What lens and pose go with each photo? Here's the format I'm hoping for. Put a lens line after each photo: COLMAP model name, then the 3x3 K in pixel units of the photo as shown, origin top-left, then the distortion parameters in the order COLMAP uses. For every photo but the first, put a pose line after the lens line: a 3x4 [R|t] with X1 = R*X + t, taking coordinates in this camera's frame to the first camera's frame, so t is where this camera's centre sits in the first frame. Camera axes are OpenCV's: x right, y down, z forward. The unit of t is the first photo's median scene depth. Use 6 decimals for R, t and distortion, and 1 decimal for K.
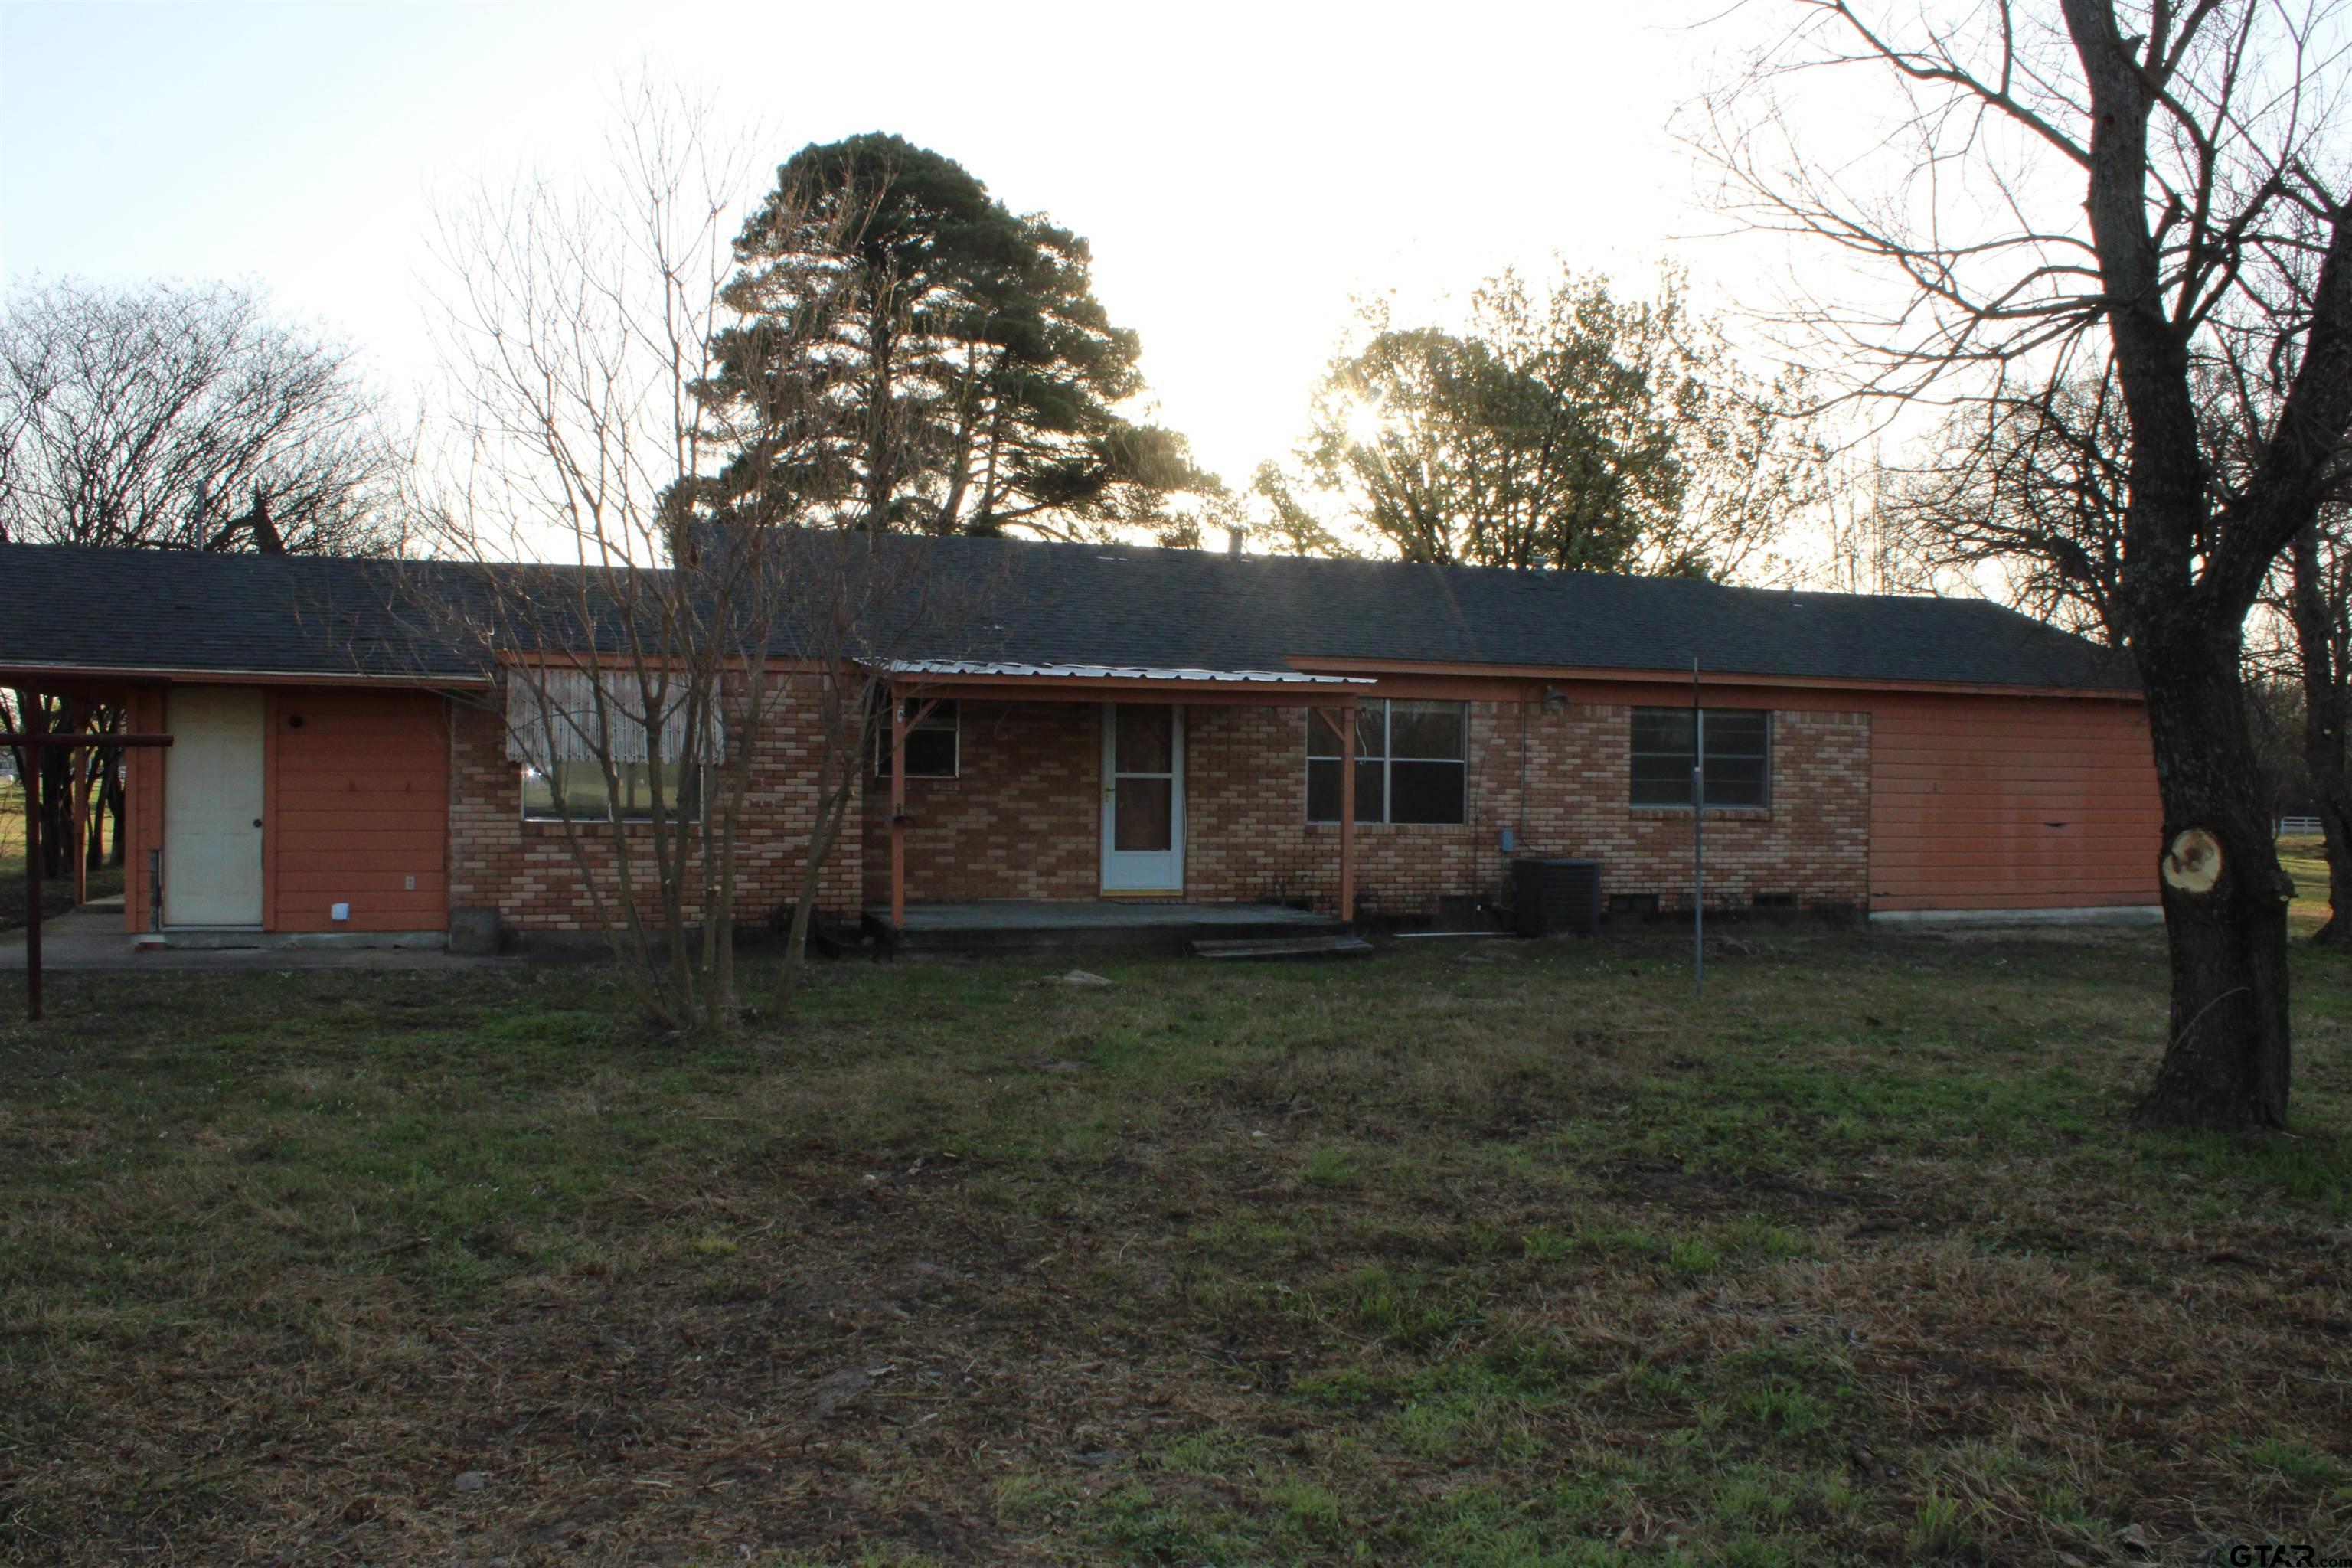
lens RADIAL K [[1944.4, 0, 1169.1], [0, 1944.4, 796.5], [0, 0, 1]] dist [-0.105287, 0.036318]
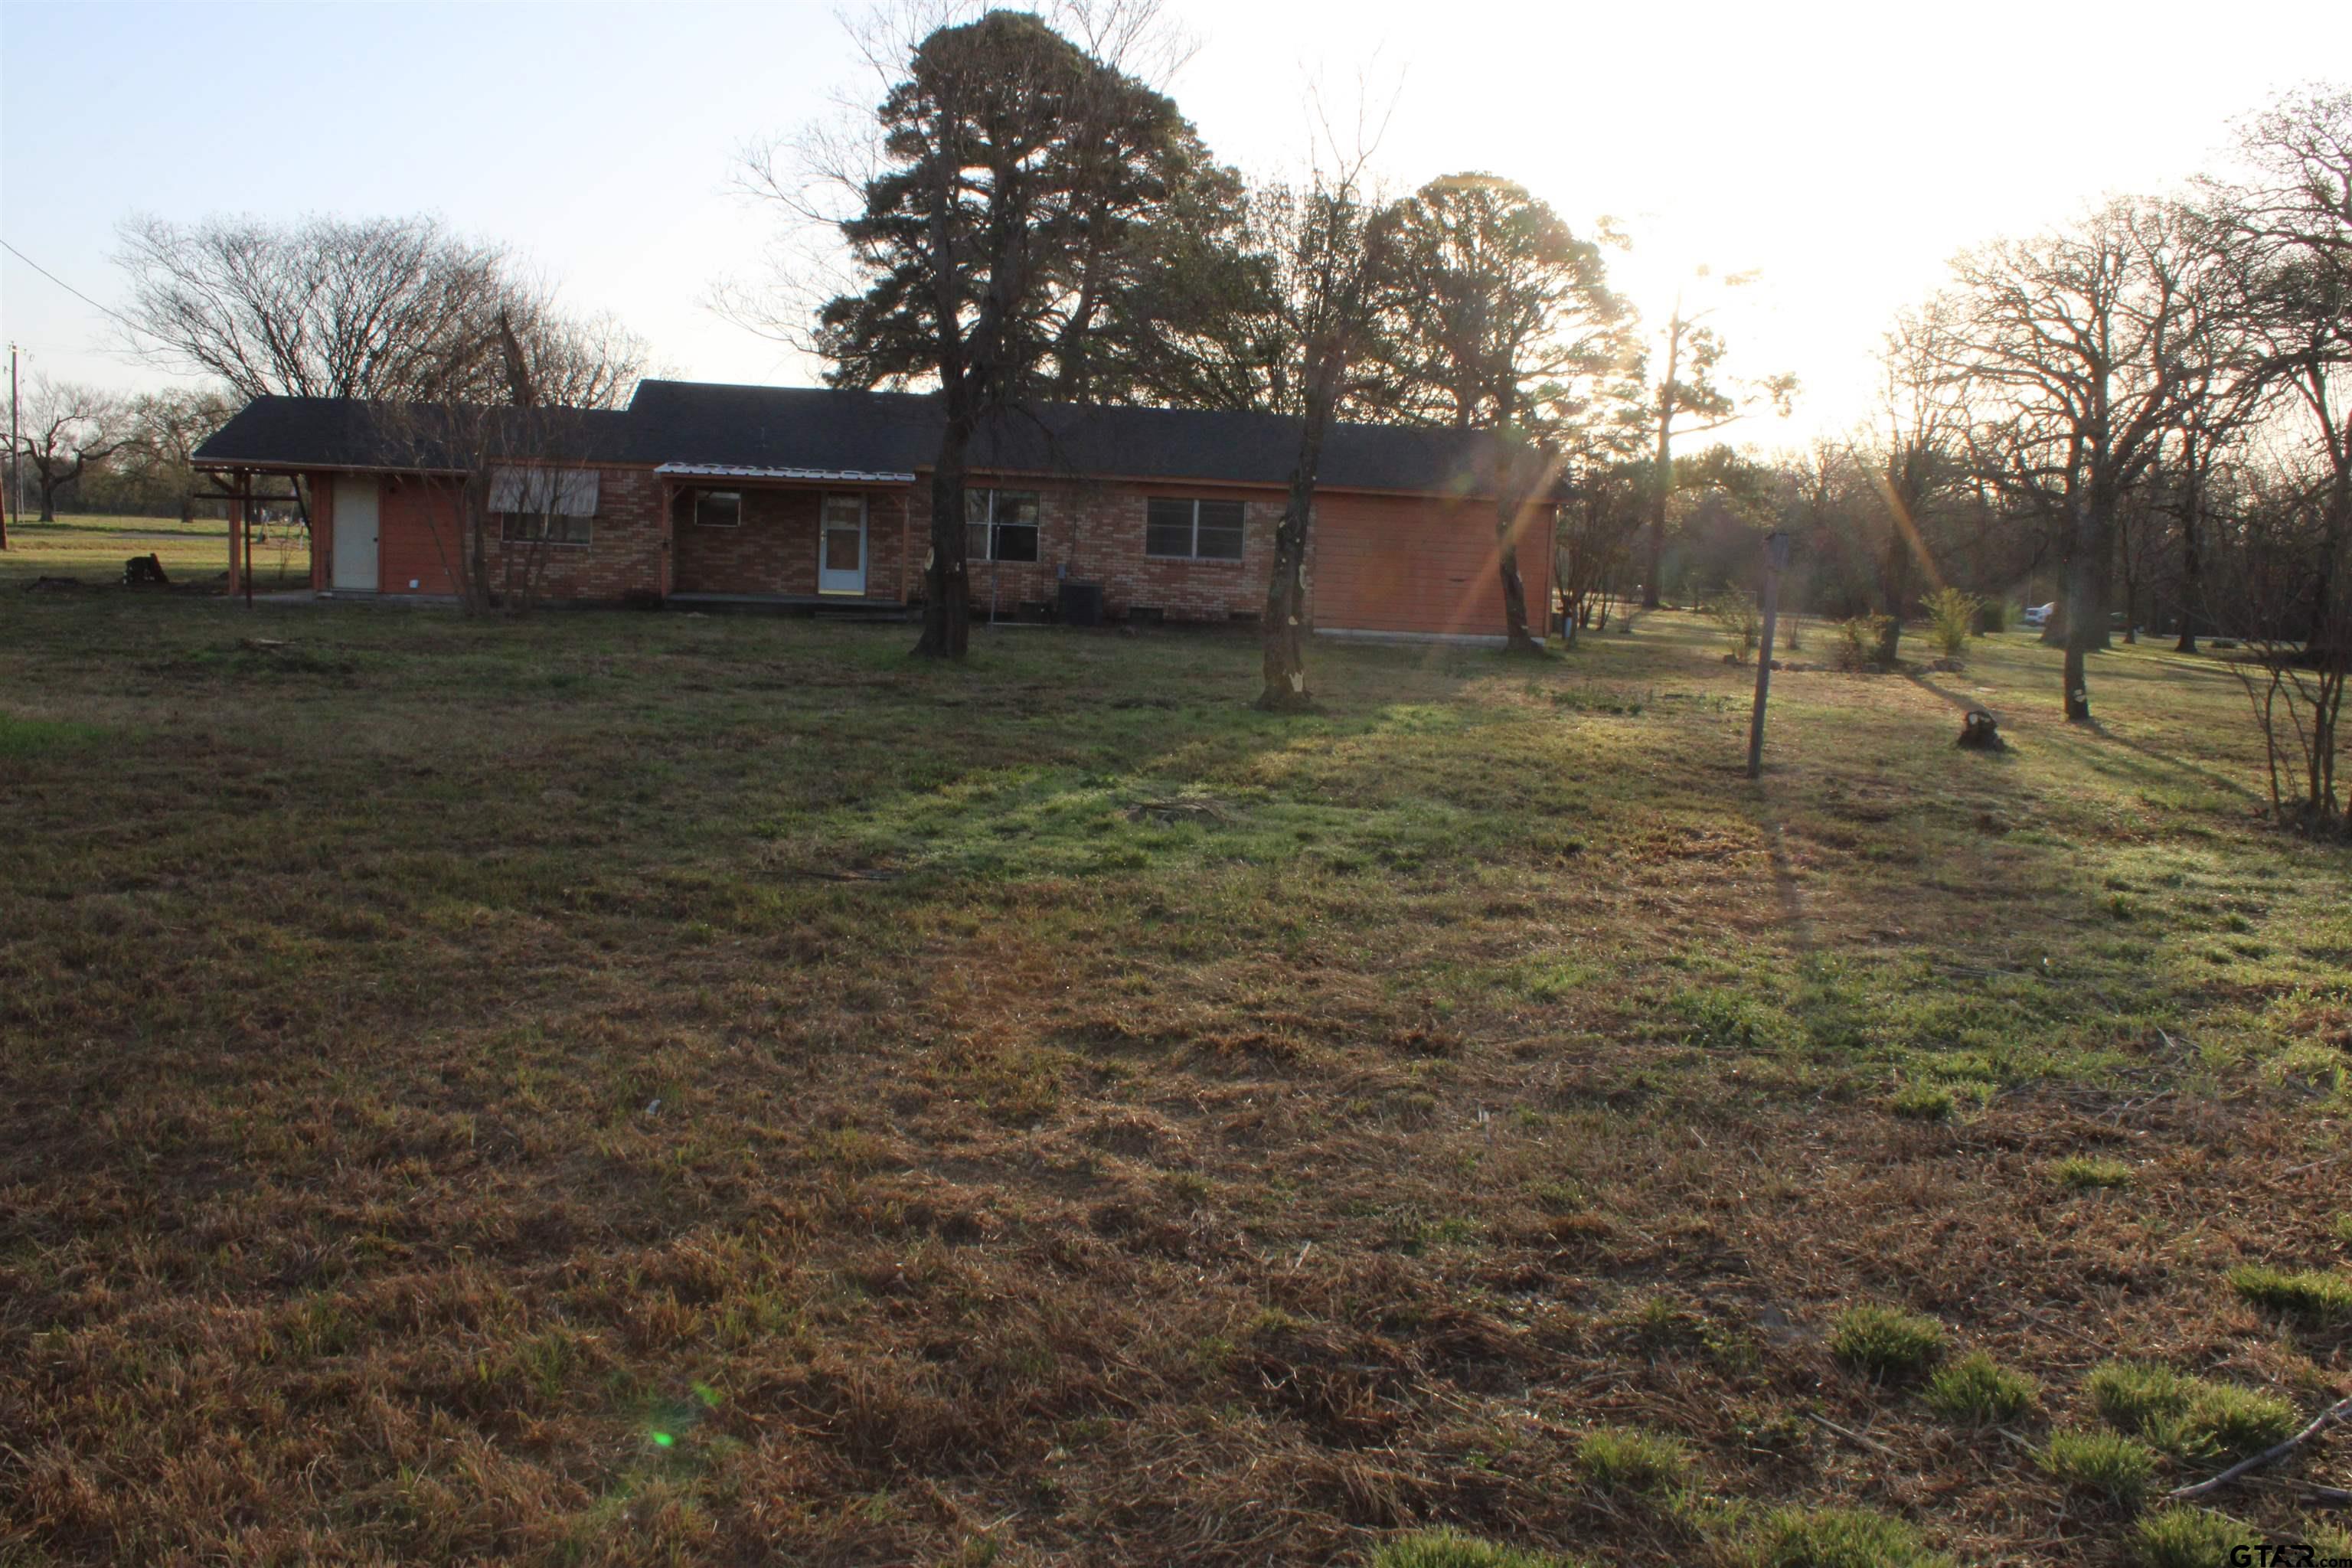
lens RADIAL K [[1944.4, 0, 1179.7], [0, 1944.4, 778.9], [0, 0, 1]] dist [-0.105287, 0.036318]
pose [[0.985419, 0.050820, -0.162379, 0.547436], [-0.033677, 0.993728, 0.106632, 0.016775], [0.166779, -0.099609, 0.980950, -0.681160]]
